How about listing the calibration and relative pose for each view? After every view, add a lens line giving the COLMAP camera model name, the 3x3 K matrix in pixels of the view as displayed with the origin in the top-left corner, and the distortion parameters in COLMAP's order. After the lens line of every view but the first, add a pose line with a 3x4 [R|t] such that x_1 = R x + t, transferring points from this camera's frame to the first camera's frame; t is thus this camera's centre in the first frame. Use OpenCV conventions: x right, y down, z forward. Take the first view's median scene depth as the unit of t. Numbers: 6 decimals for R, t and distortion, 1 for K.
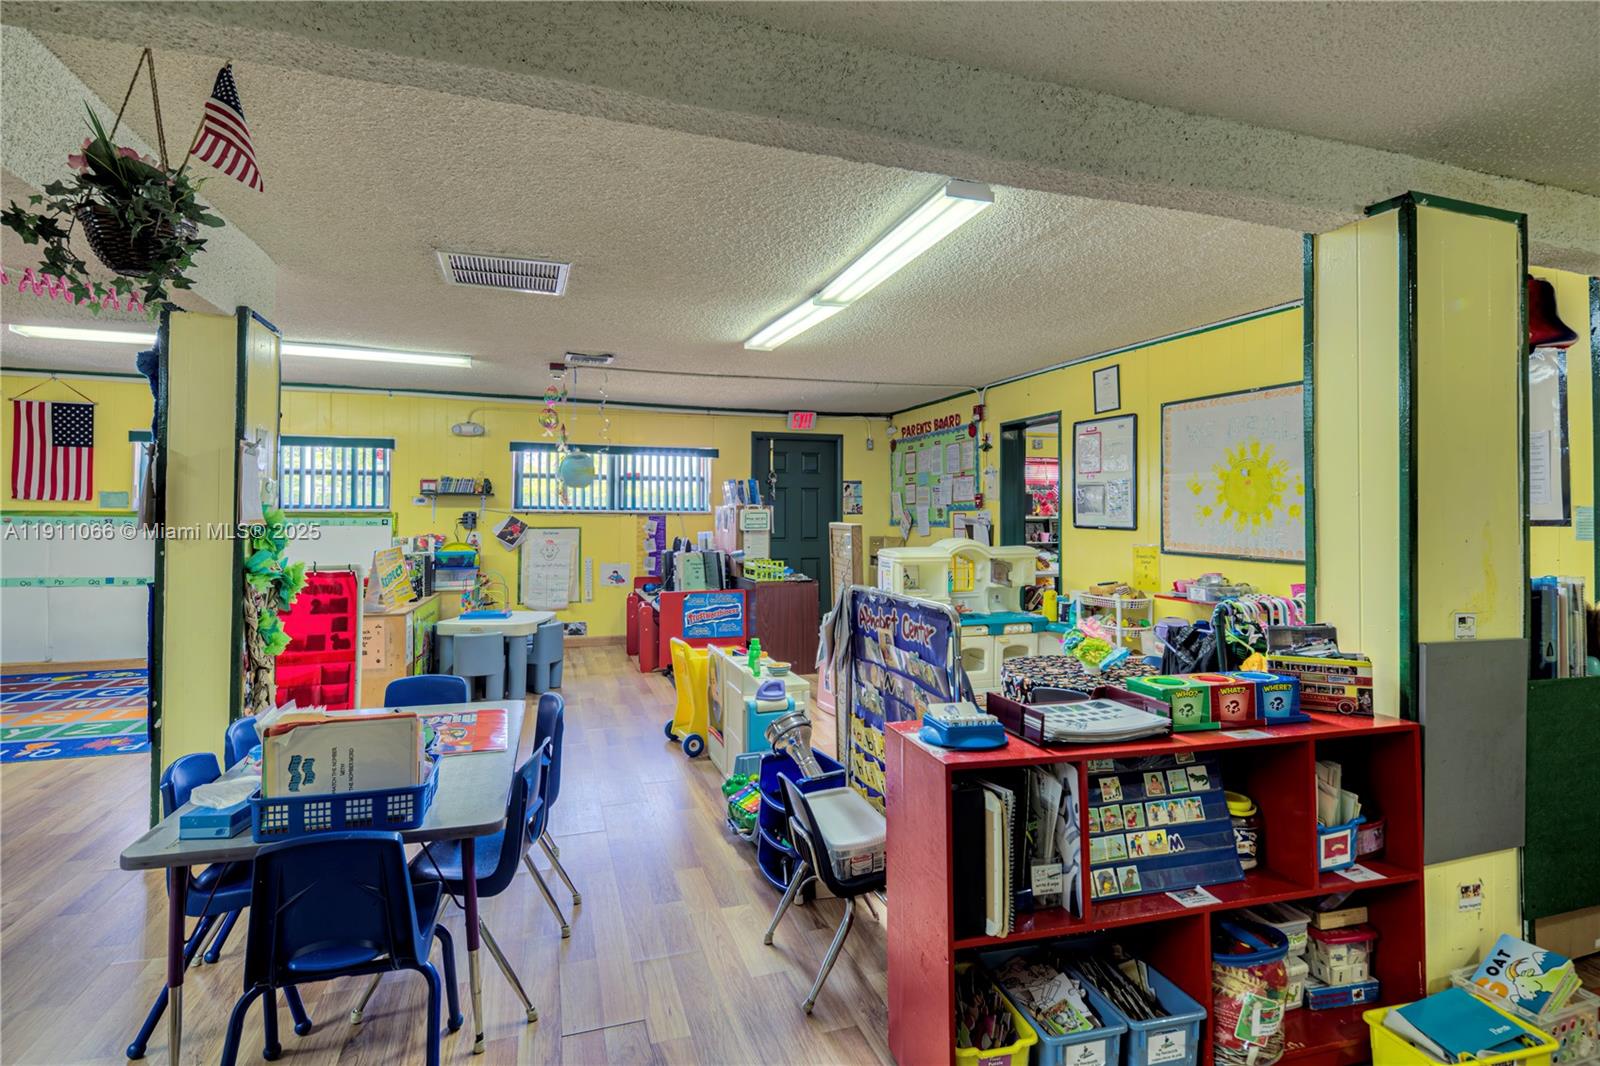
lens RADIAL K [[765.1, 0, 782.3], [0, 765.1, 511.2], [0, 0, 1]] dist [0.005701, -0.004941]
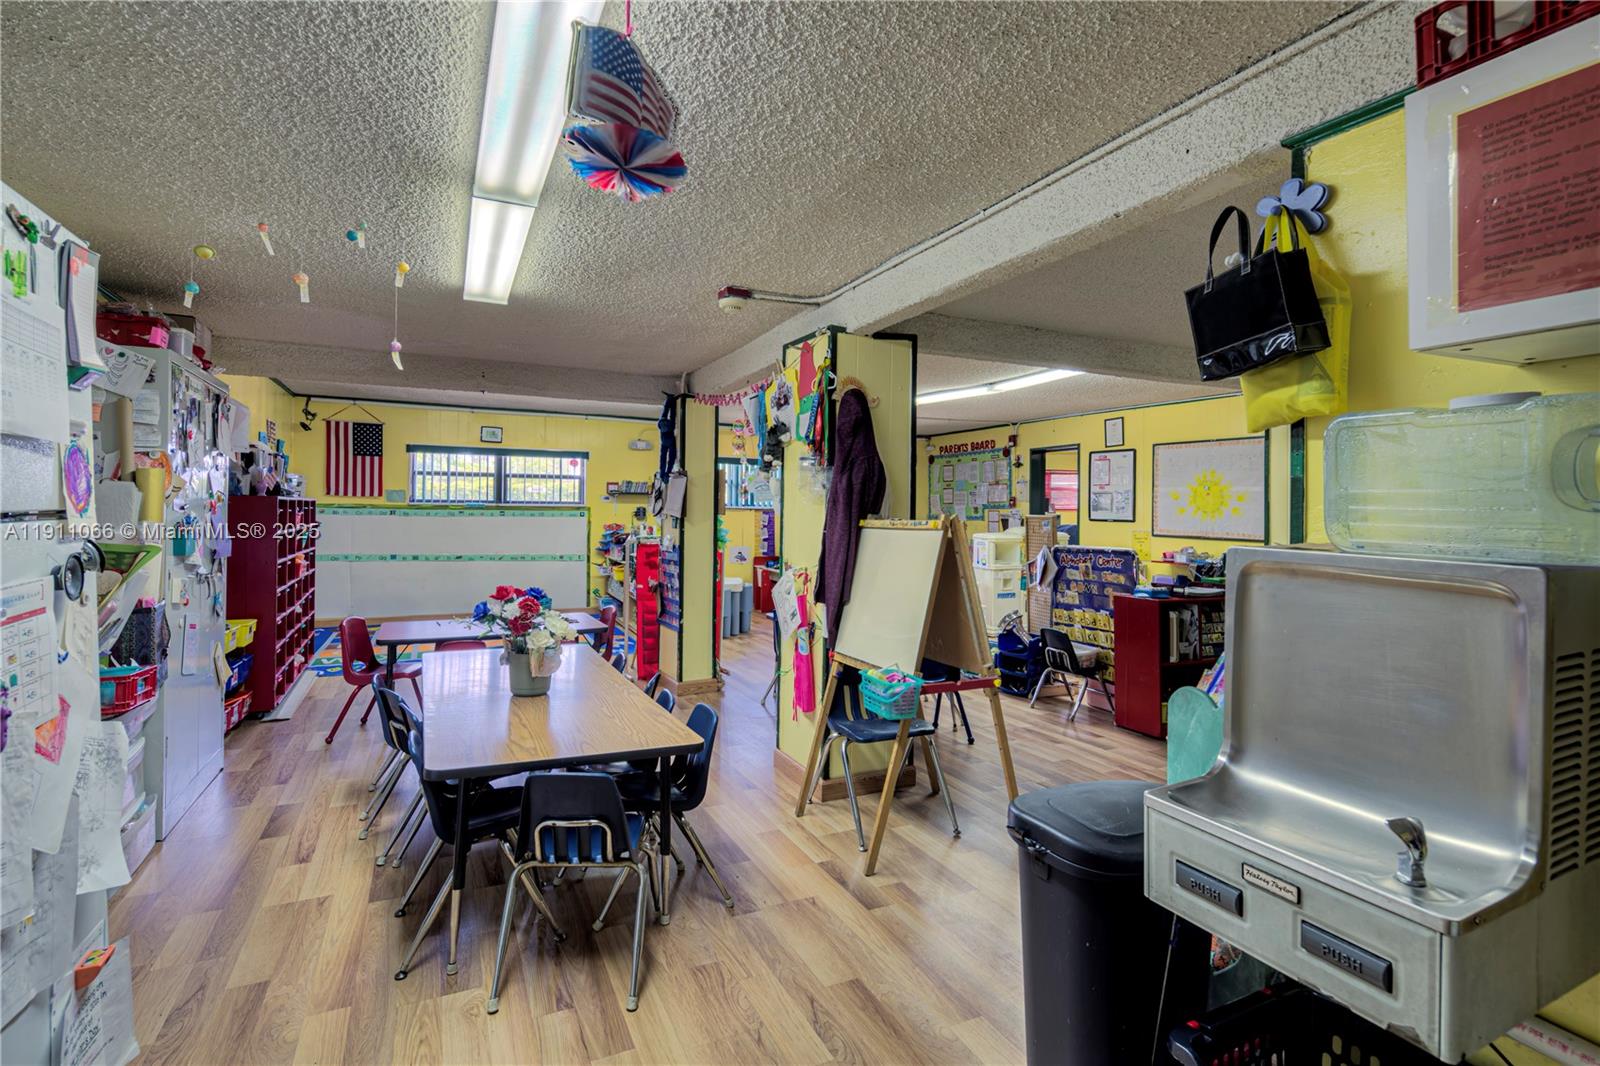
lens RADIAL K [[765.1, 0, 787.2], [0, 765.1, 506.8], [0, 0, 1]] dist [0.005701, -0.004941]
pose [[0.992100, 0.007407, 0.125227, -0.347909], [-0.007262, 0.999972, -0.001615, 0.000853], [-0.125235, 0.000693, 0.992127, -0.375627]]
